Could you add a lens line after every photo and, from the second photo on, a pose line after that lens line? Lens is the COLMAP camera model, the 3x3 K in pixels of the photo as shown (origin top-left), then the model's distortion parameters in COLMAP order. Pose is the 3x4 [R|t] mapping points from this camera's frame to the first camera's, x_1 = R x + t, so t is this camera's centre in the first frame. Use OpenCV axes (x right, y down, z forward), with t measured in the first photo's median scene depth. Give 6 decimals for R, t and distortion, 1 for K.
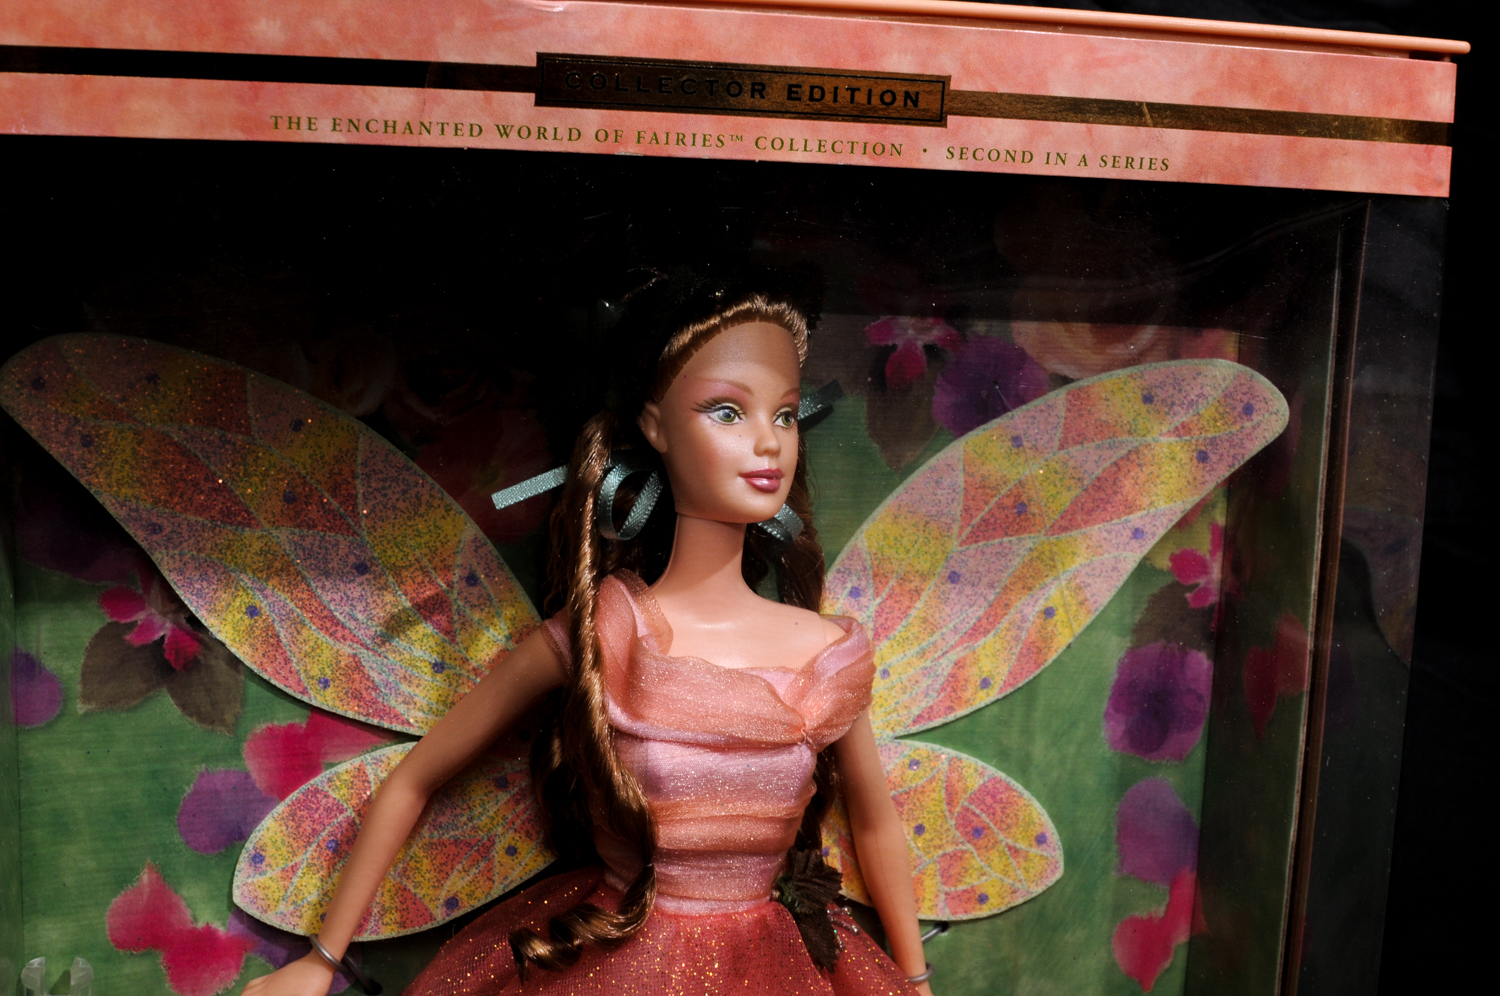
lens RADIAL K [[1989.0, 0, 750.0], [0, 1989.0, 498.0], [0, 0, 1]] dist [-0.210496, 0.256998]
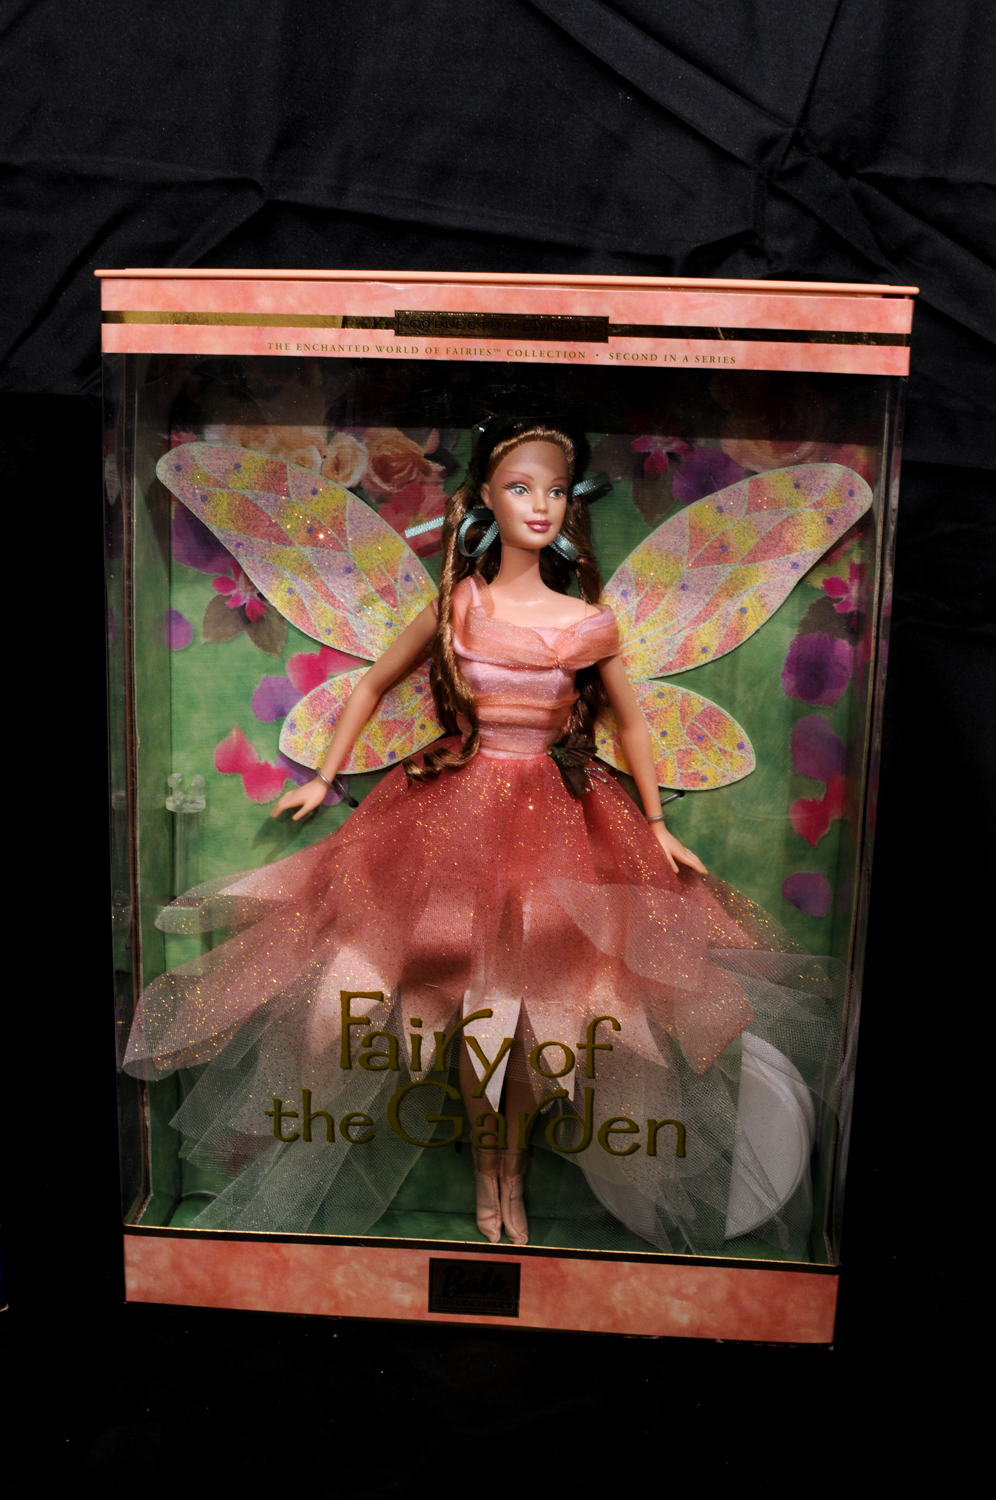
lens RADIAL K [[1989.0, 0, 498.0], [0, 1989.0, 750.0], [0, 0, 1]] dist [-0.210496, 0.256998]
pose [[0.959637, 0.054060, -0.275995, 0.458246], [-0.028070, 0.994863, 0.097266, 0.018813], [0.279836, -0.085592, 0.956225, -0.751059]]
